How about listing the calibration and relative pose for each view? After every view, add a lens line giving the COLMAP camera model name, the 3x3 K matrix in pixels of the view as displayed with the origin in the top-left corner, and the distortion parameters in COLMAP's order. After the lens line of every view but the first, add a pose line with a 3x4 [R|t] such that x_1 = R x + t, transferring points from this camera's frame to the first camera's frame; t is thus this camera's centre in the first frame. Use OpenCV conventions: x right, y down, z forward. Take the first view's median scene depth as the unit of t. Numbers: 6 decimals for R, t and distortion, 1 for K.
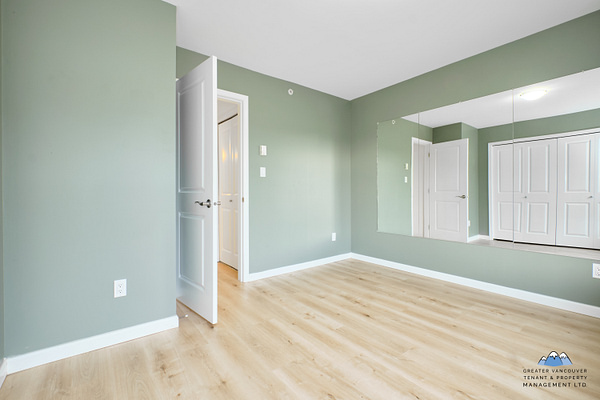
lens RADIAL K [[265.0, 0, 298.8], [0, 265.0, 195.6], [0, 0, 1]] dist [0.003061, -0.000867]
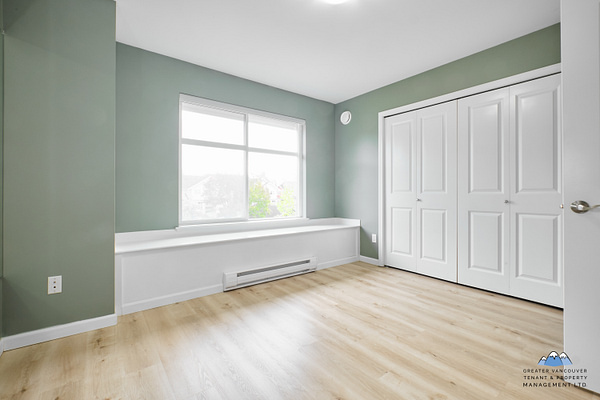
lens RADIAL K [[265.0, 0, 299.8], [0, 265.0, 196.9], [0, 0, 1]] dist [0.003061, -0.000867]
pose [[-0.999986, -0.001953, 0.004956, 0.358242], [-0.001866, 0.999846, 0.017461, -0.006684], [-0.004990, 0.017452, -0.999835, 1.618867]]
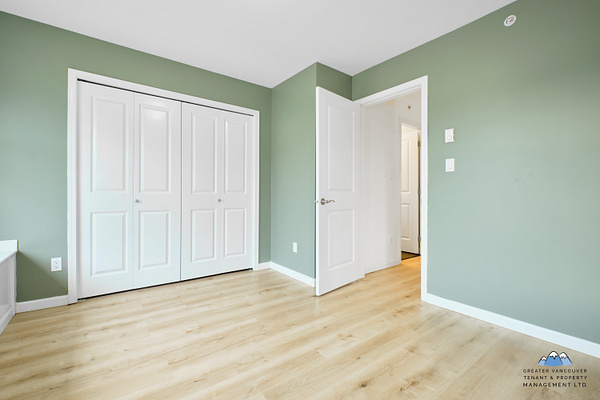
lens RADIAL K [[265.0, 0, 285.1], [0, 265.0, 194.3], [0, 0, 1]] dist [0.003061, -0.000867]
pose [[-0.043838, -0.003366, -0.999033, 0.927657], [-0.011475, 0.999930, -0.002865, 0.000338], [0.998973, 0.011338, -0.043873, 0.858838]]
